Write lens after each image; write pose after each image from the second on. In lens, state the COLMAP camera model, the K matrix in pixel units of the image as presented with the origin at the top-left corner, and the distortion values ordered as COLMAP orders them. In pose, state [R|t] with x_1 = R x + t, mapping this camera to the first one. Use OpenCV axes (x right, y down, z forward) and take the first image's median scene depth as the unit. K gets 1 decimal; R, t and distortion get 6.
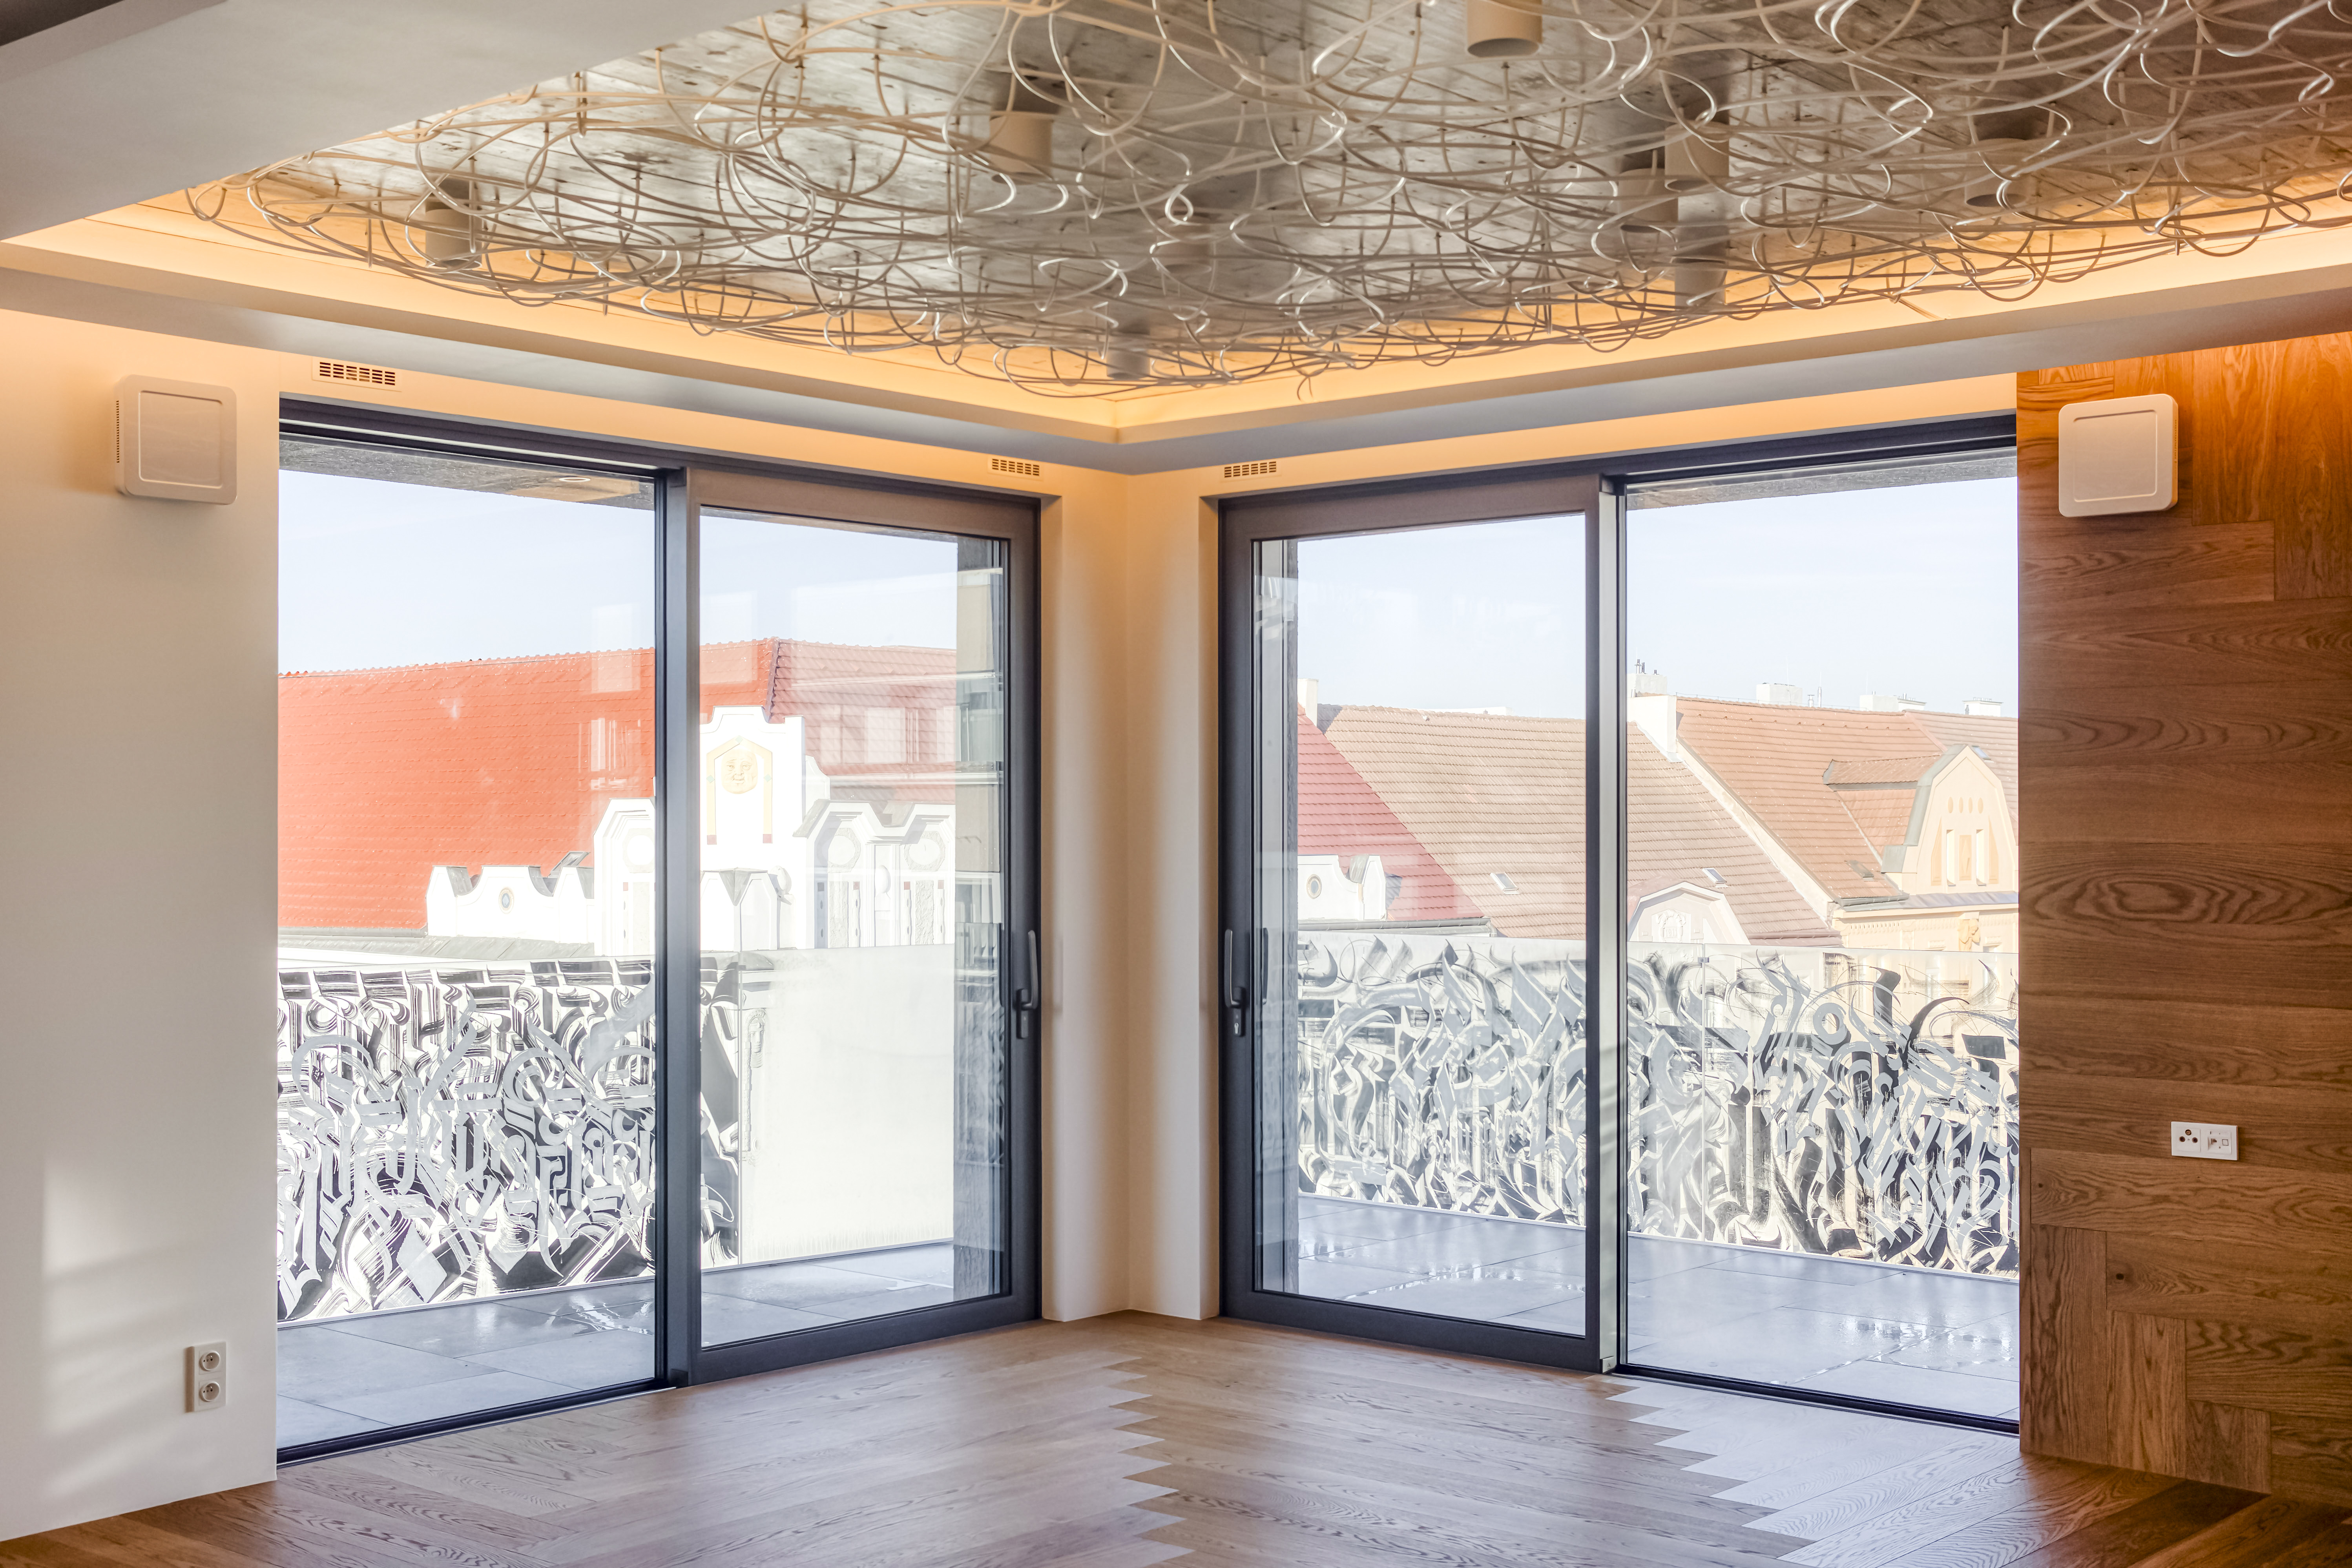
lens RADIAL K [[2717.7, 0, 1176.1], [0, 2717.7, 795.4], [0, 0, 1]] dist [-0.007255, 0.000000]
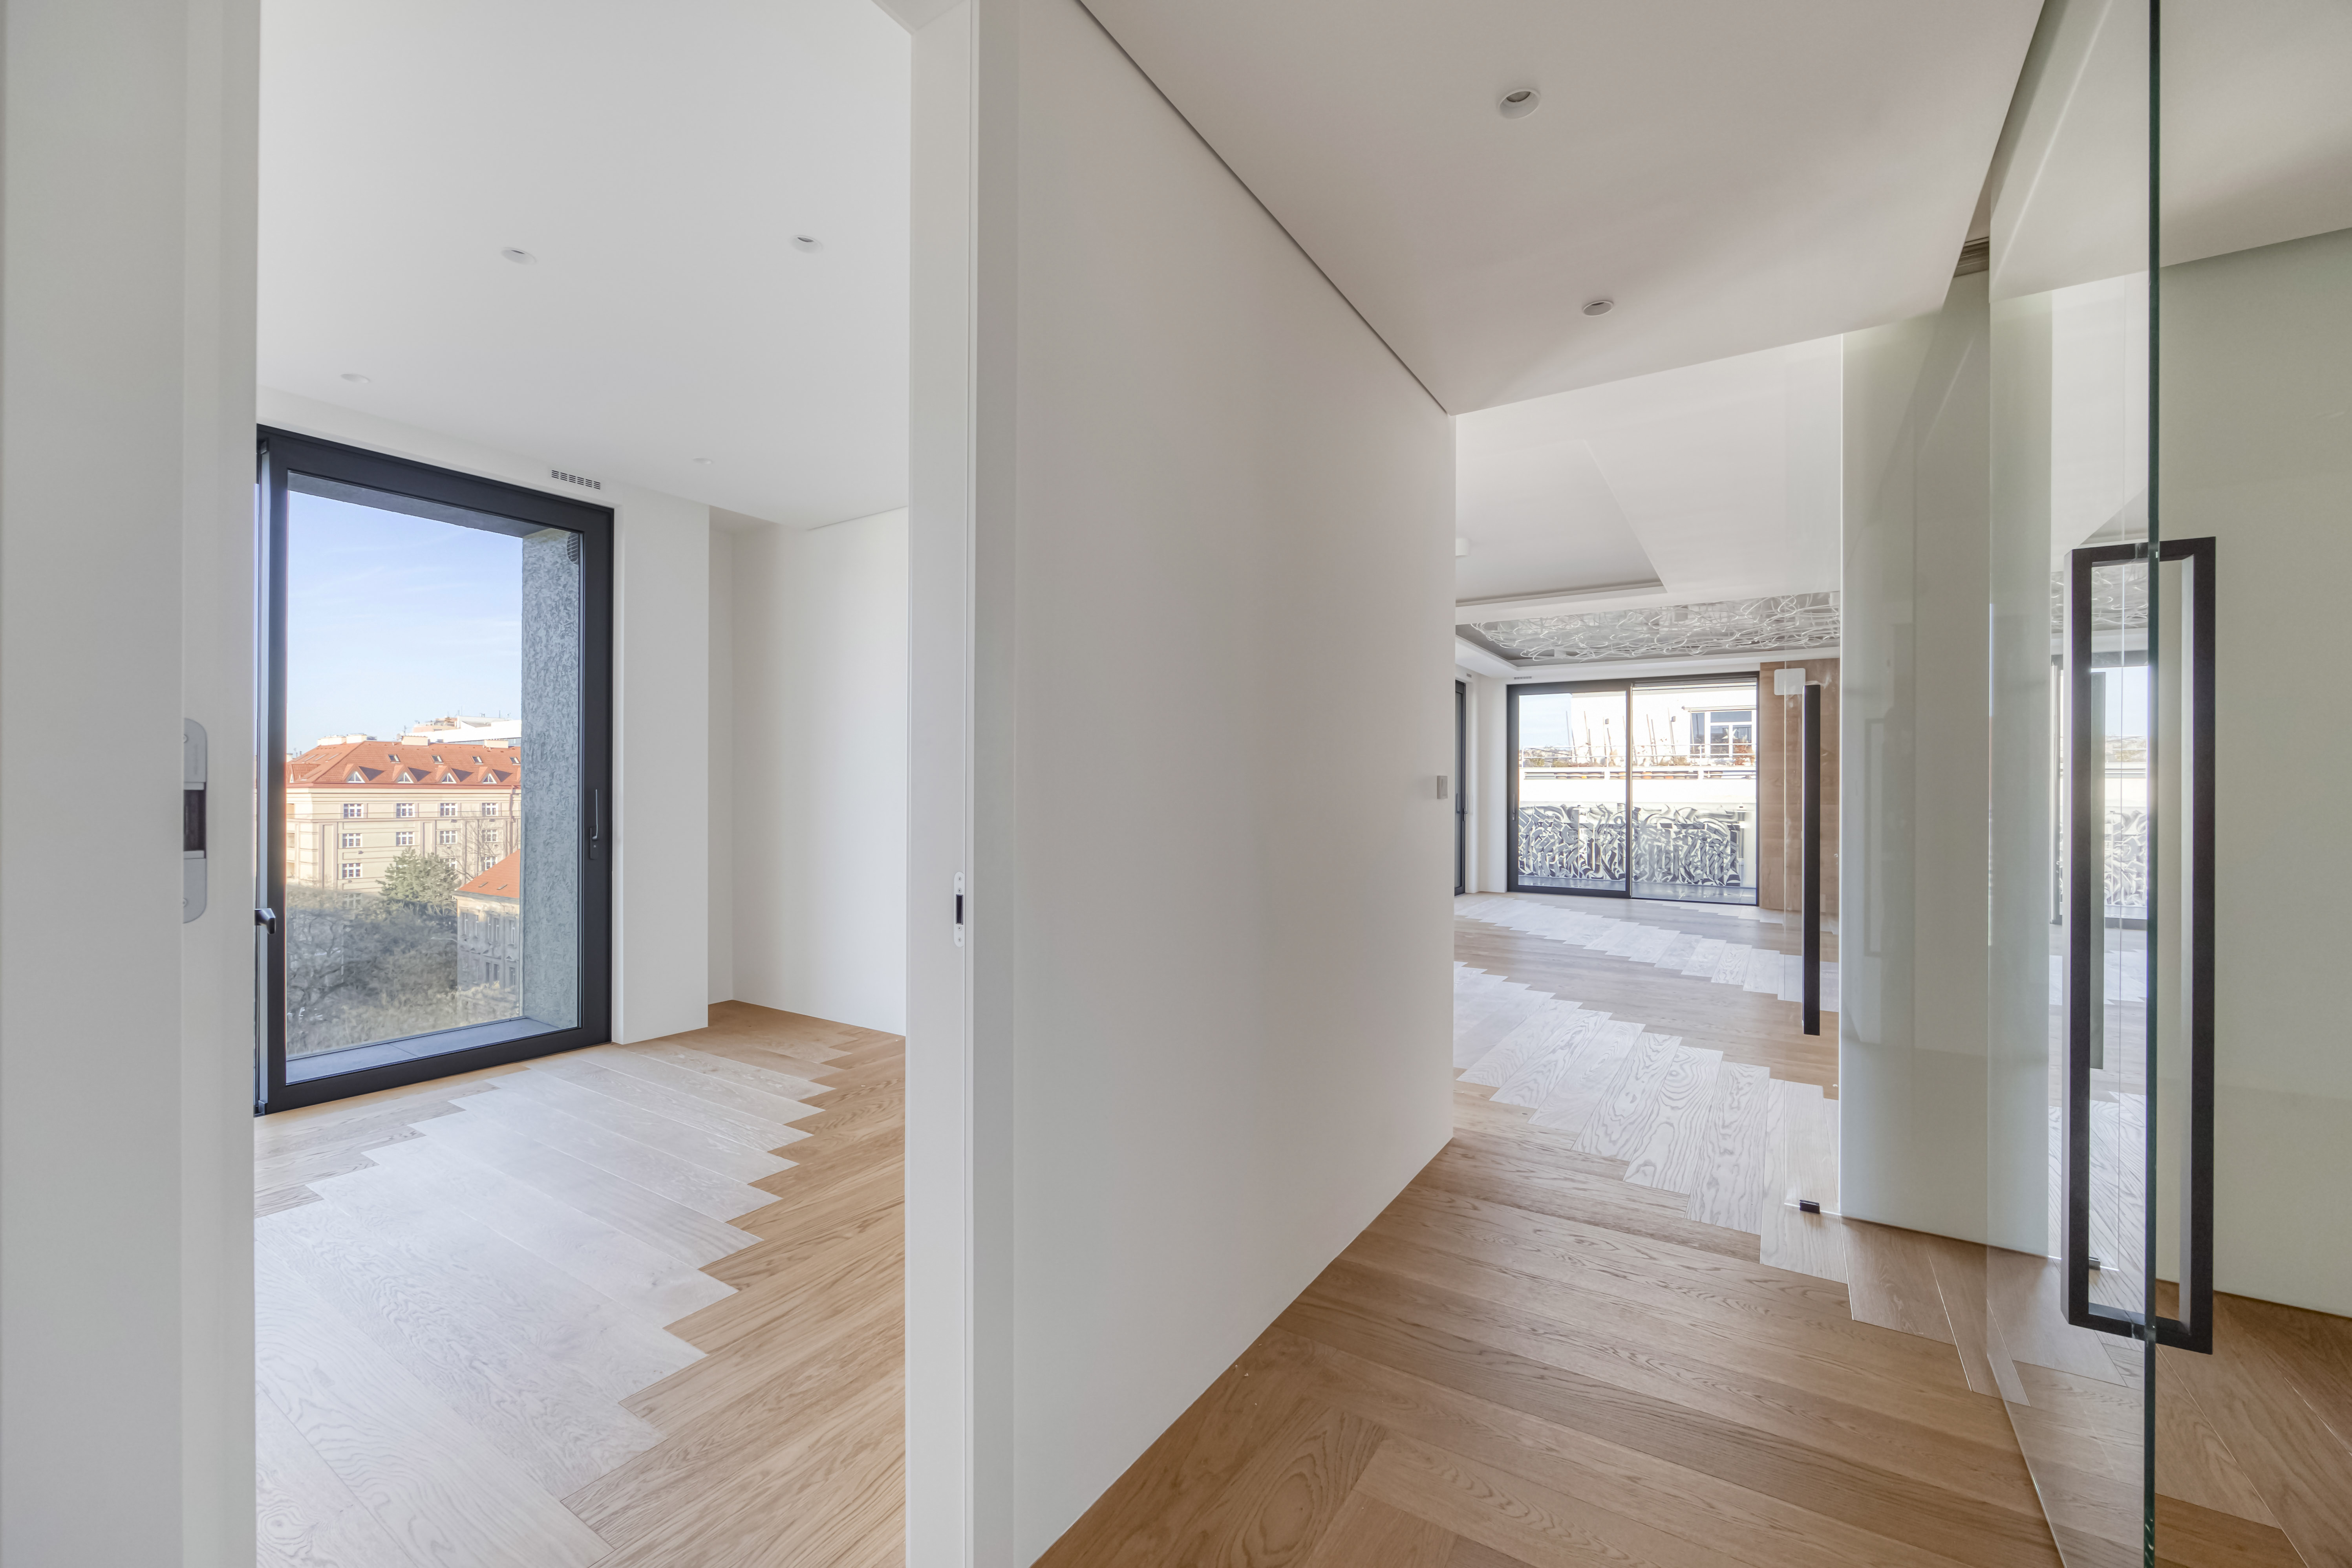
lens RADIAL K [[973.6, 0, 1153.4], [0, 973.6, 790.8], [0, 0, 1]] dist [-0.002584, 0.000483]
pose [[0.994108, 0.005819, 0.108234, -0.634959], [-0.007033, 0.999917, 0.010841, 0.032873], [-0.108162, -0.011538, 0.994066, -0.351166]]
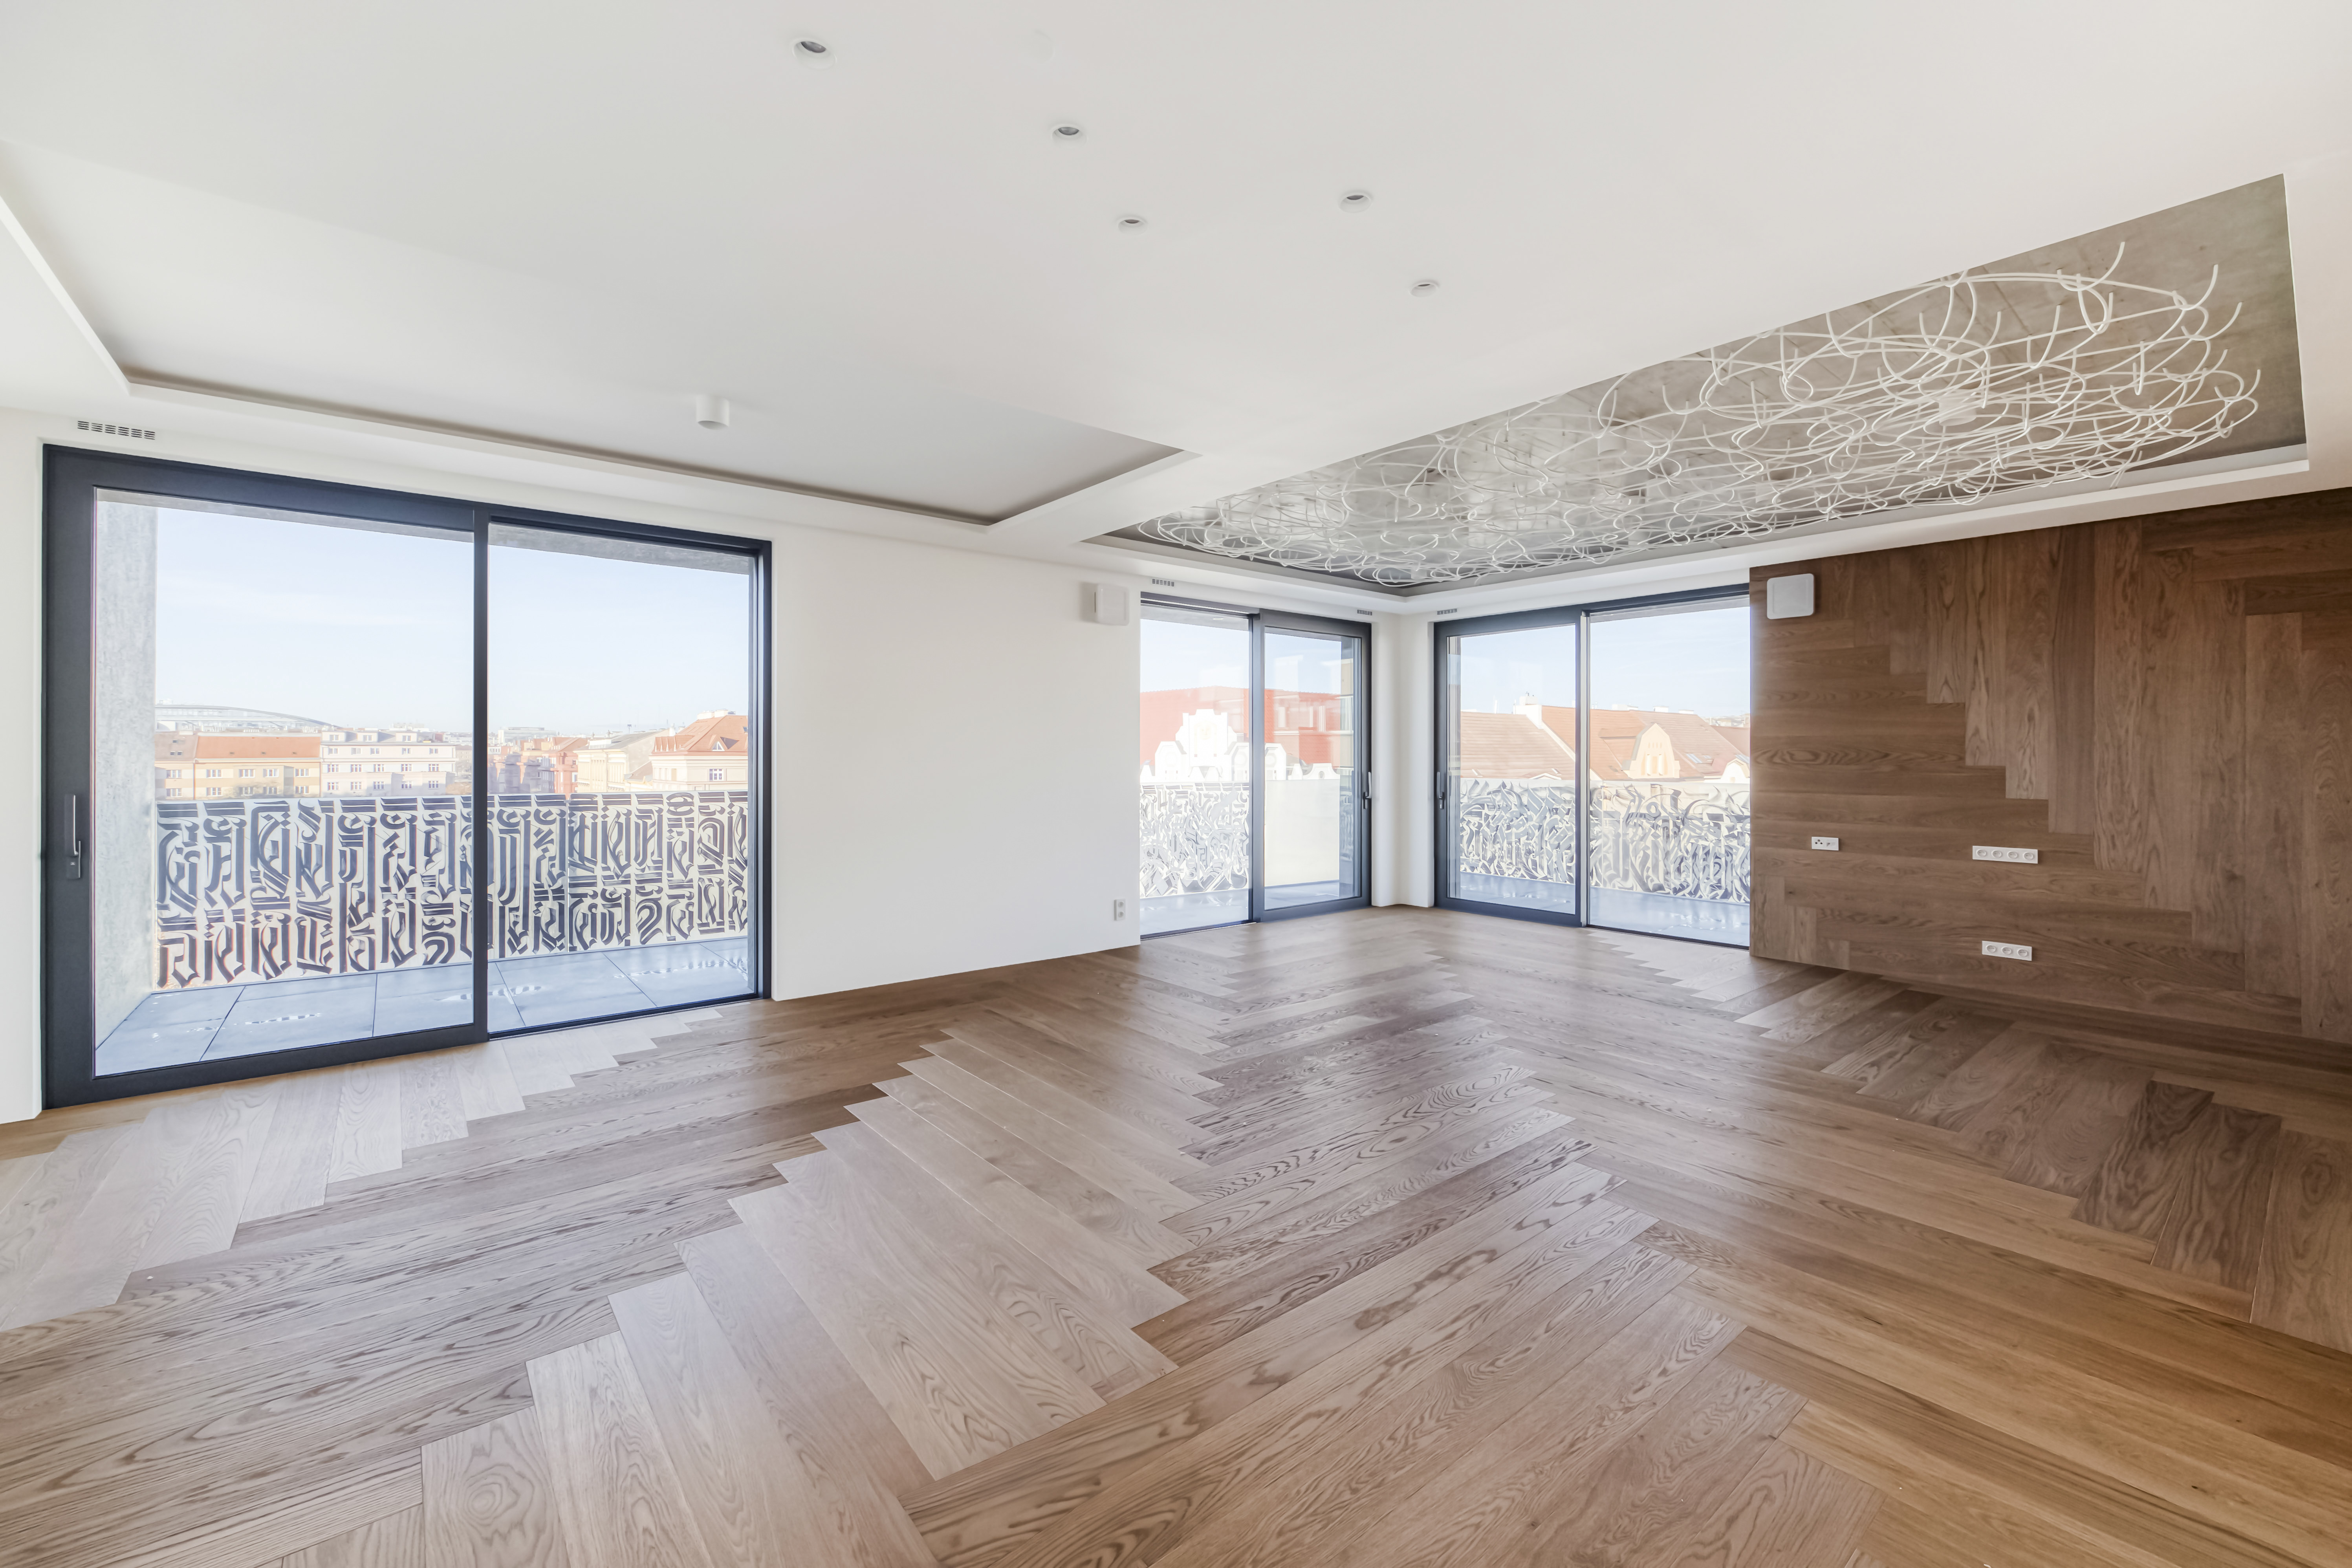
lens RADIAL K [[973.6, 0, 1193.7], [0, 973.6, 754.9], [0, 0, 1]] dist [-0.002584, 0.000483]
pose [[0.987732, 0.001250, -0.156151, -0.073104], [0.000712, 0.999922, 0.012505, 0.017492], [0.156155, -0.012463, 0.987654, -0.054838]]
